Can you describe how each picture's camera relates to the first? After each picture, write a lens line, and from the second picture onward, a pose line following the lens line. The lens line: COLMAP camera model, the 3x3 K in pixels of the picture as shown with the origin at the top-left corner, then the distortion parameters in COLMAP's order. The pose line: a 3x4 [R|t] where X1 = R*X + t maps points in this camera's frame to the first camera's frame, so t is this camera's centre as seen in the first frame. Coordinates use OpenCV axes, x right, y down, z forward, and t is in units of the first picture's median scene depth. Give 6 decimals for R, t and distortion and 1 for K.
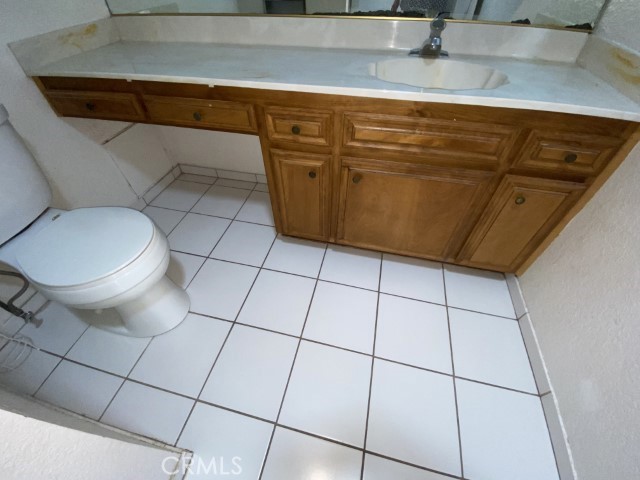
lens RADIAL K [[262.2, 0, 319.9], [0, 262.2, 254.6], [0, 0, 1]] dist [-0.004089, -0.001091]
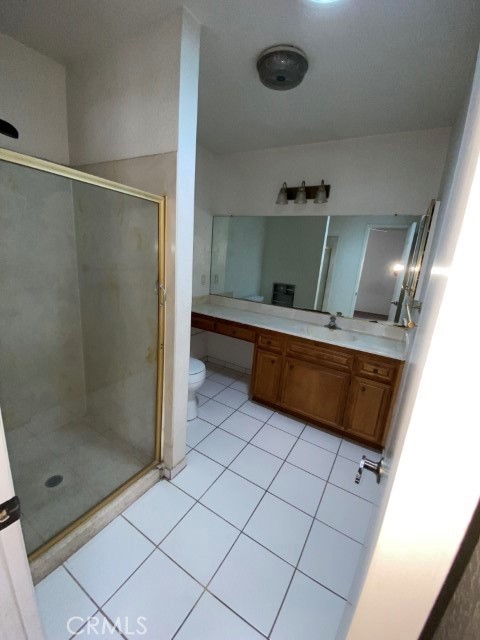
lens RADIAL K [[262.2, 0, 241.2], [0, 262.2, 320.7], [0, 0, 1]] dist [-0.004089, -0.001091]
pose [[0.946817, 0.156520, -0.281138, 0.297355], [-0.290454, 0.791724, -0.537410, 0.713106], [0.138468, 0.590487, 0.795080, -1.057960]]
